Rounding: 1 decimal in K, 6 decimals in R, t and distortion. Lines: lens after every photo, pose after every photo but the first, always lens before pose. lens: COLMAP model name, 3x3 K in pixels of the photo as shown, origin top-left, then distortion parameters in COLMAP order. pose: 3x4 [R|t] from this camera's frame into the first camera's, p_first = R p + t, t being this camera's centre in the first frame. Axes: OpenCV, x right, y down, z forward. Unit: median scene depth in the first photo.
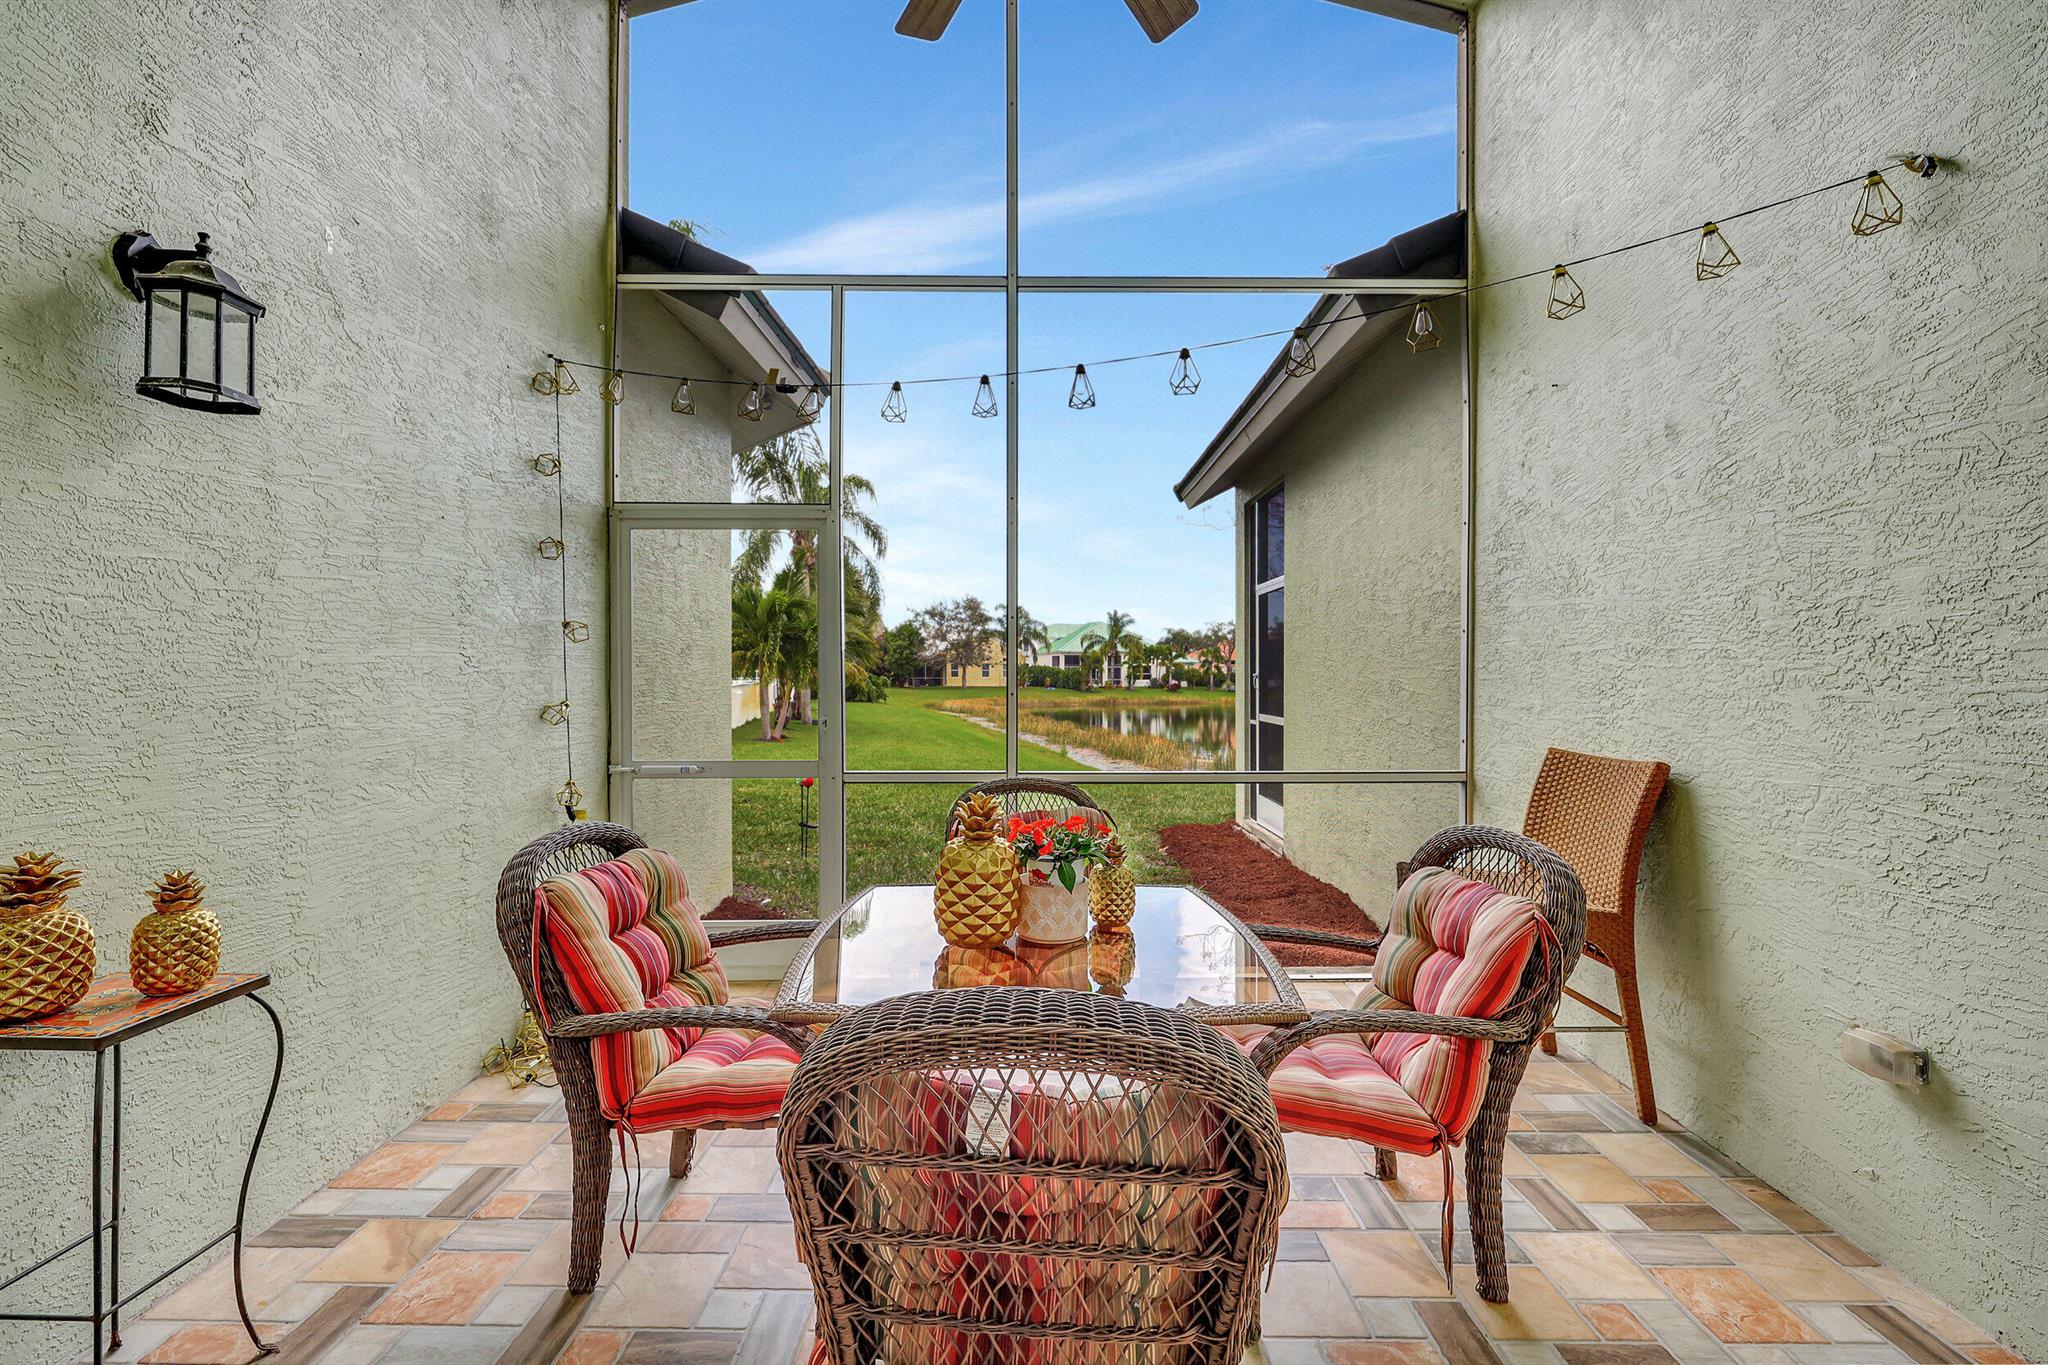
lens RADIAL K [[855.9, 0, 1027.8], [0, 855.9, 677.8], [0, 0, 1]] dist [-0.002802, -0.000102]
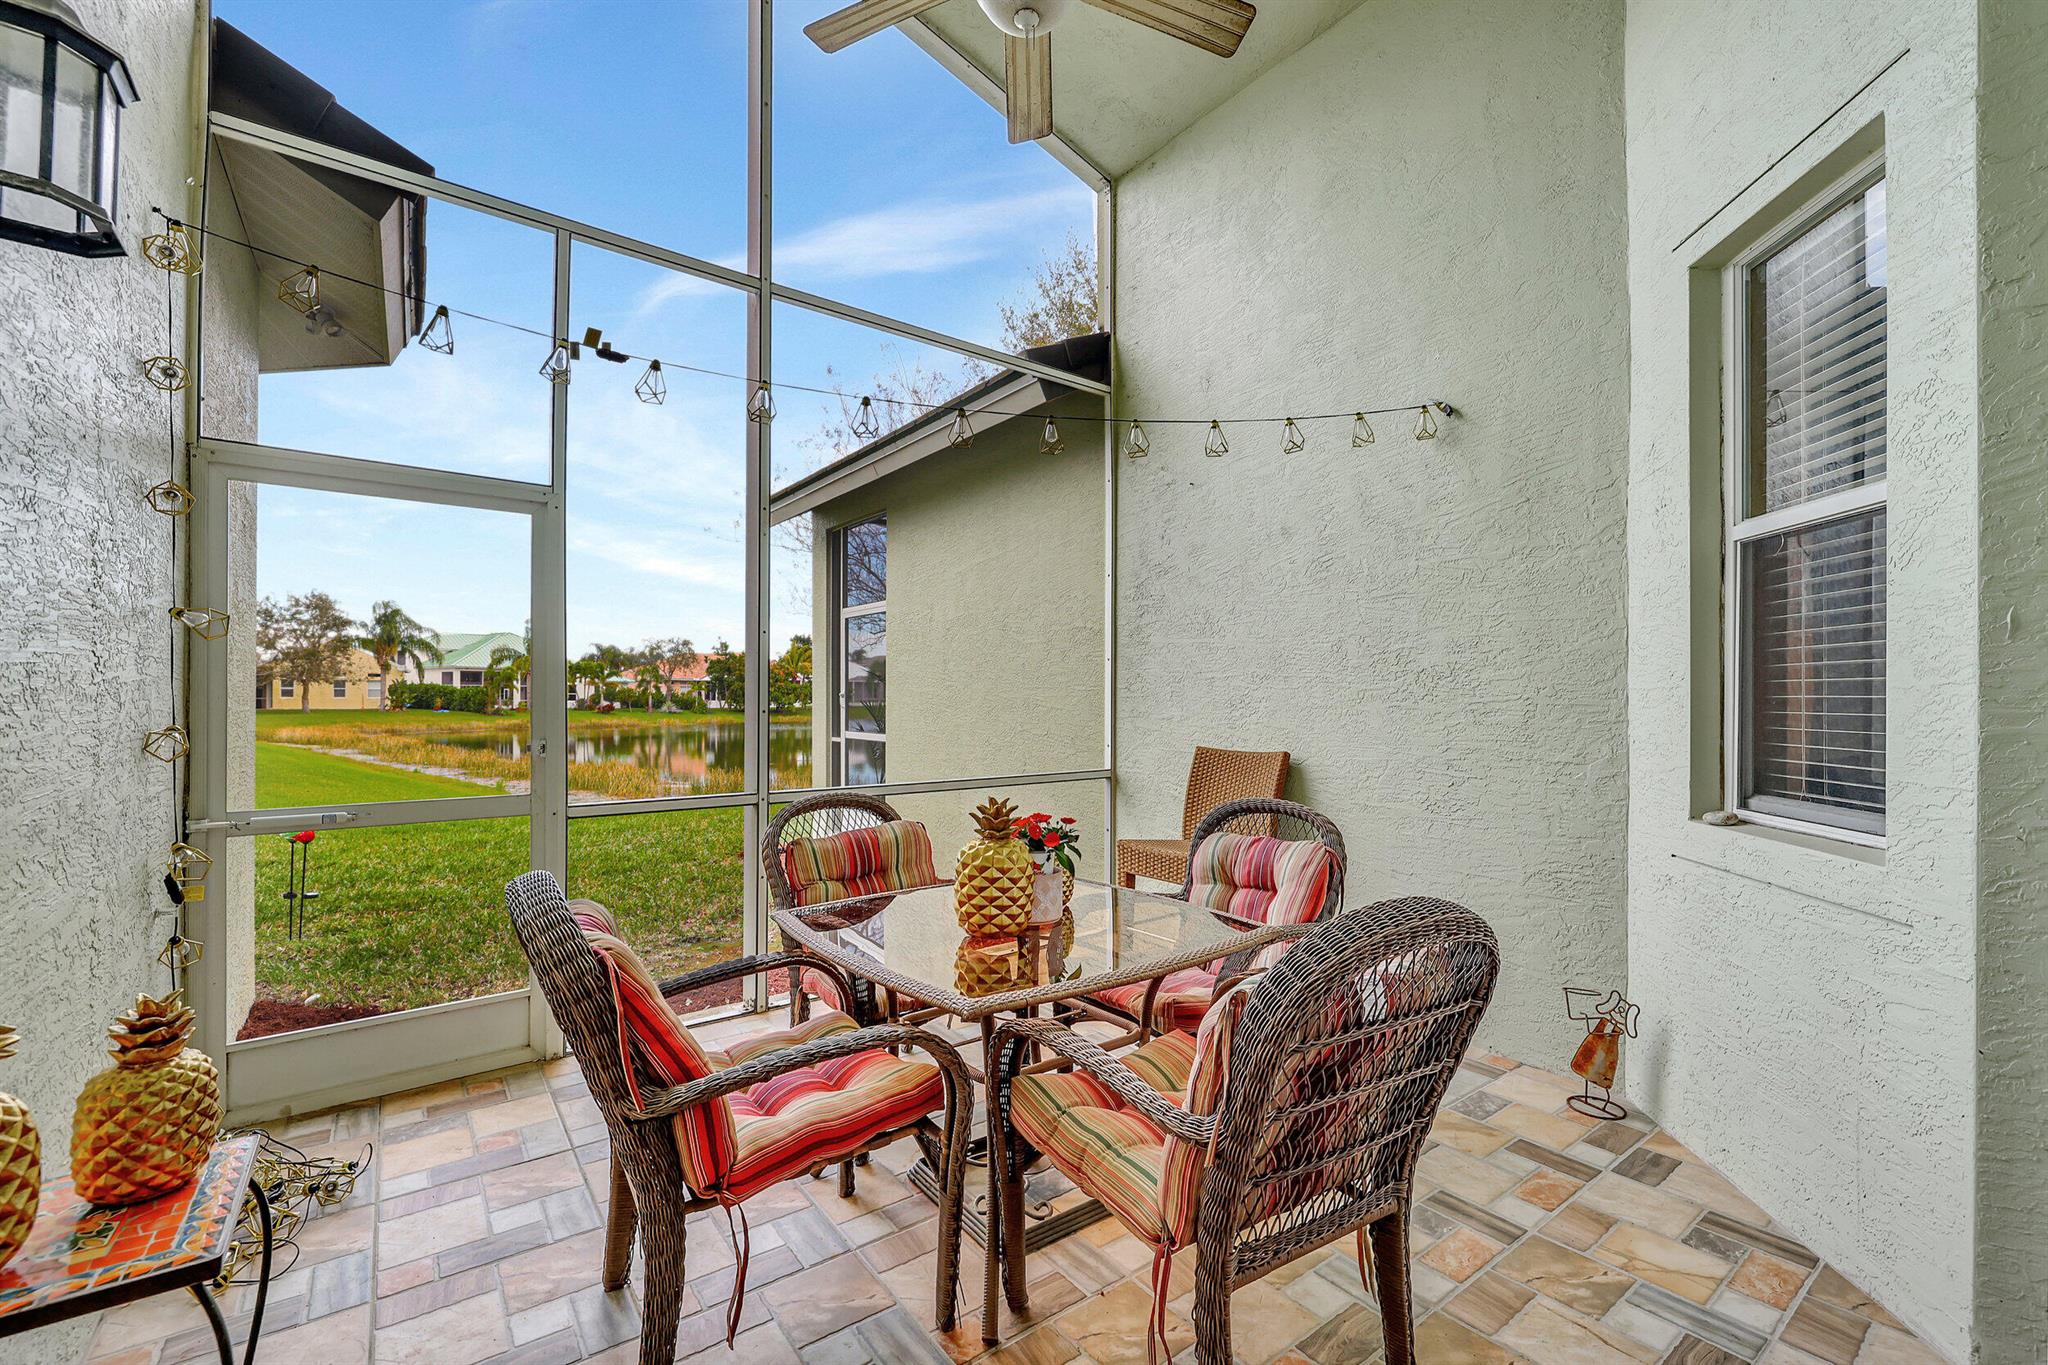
lens RADIAL K [[855.9, 0, 1037.0], [0, 855.9, 686.3], [0, 0, 1]] dist [-0.002802, -0.000102]
pose [[0.795621, 0.009868, 0.605714, -0.356847], [-0.001004, 0.999887, -0.014972, 0.004876], [-0.605794, 0.011304, 0.795541, 0.047841]]
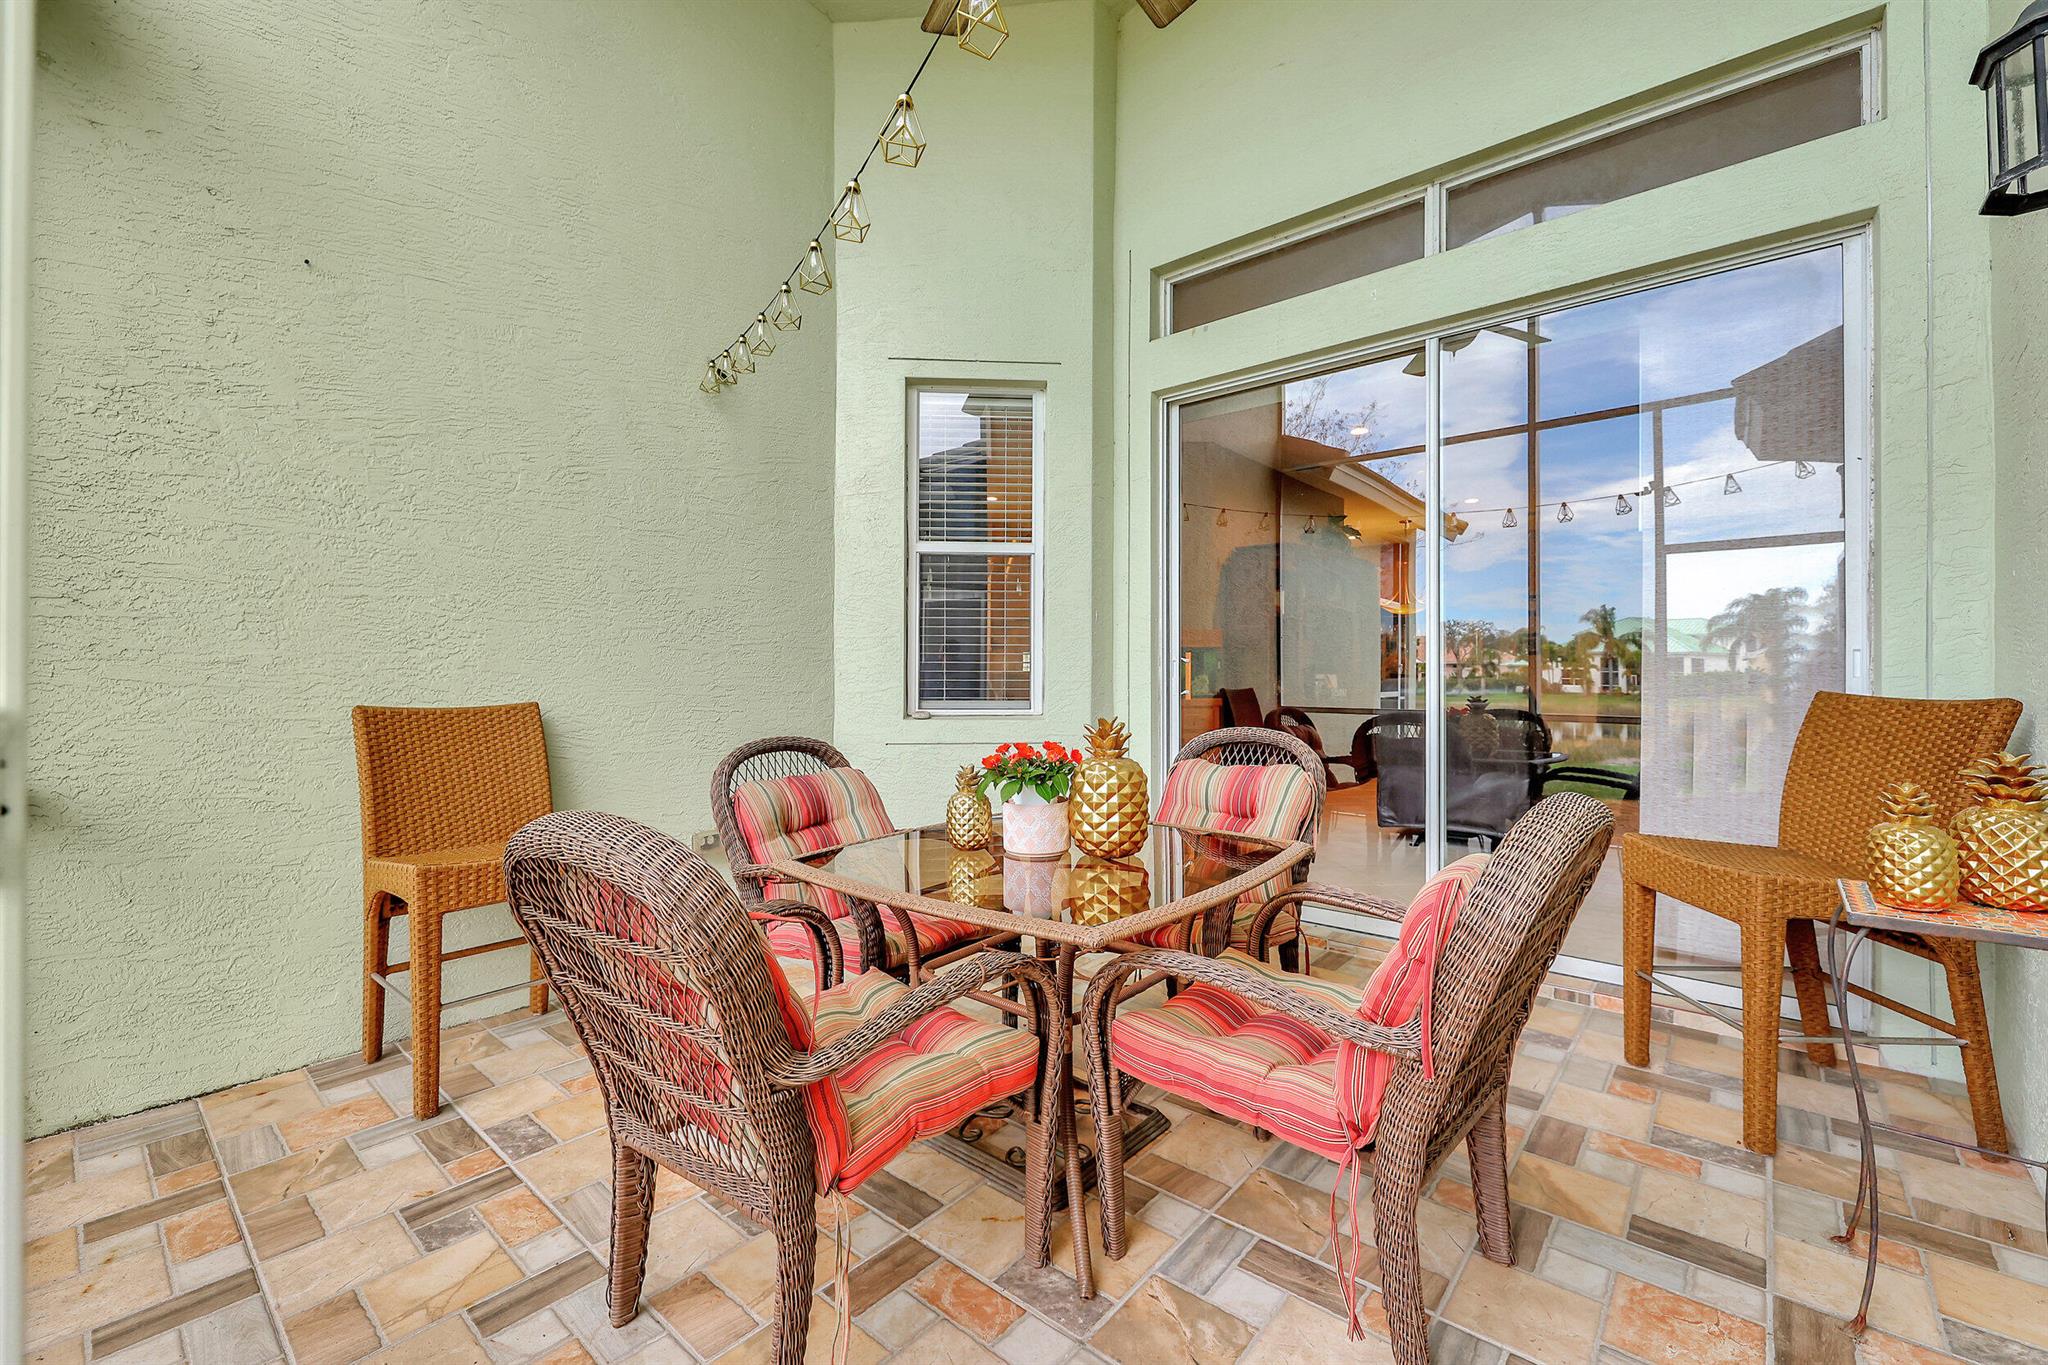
lens RADIAL K [[855.9, 0, 1020.8], [0, 855.9, 675.9], [0, 0, 1]] dist [-0.002802, -0.000102]
pose [[-0.761629, 0.001497, 0.648011, -0.363064], [0.002929, 0.999995, 0.001132, 0.044363], [-0.648007, 0.002760, -0.761630, 1.010746]]
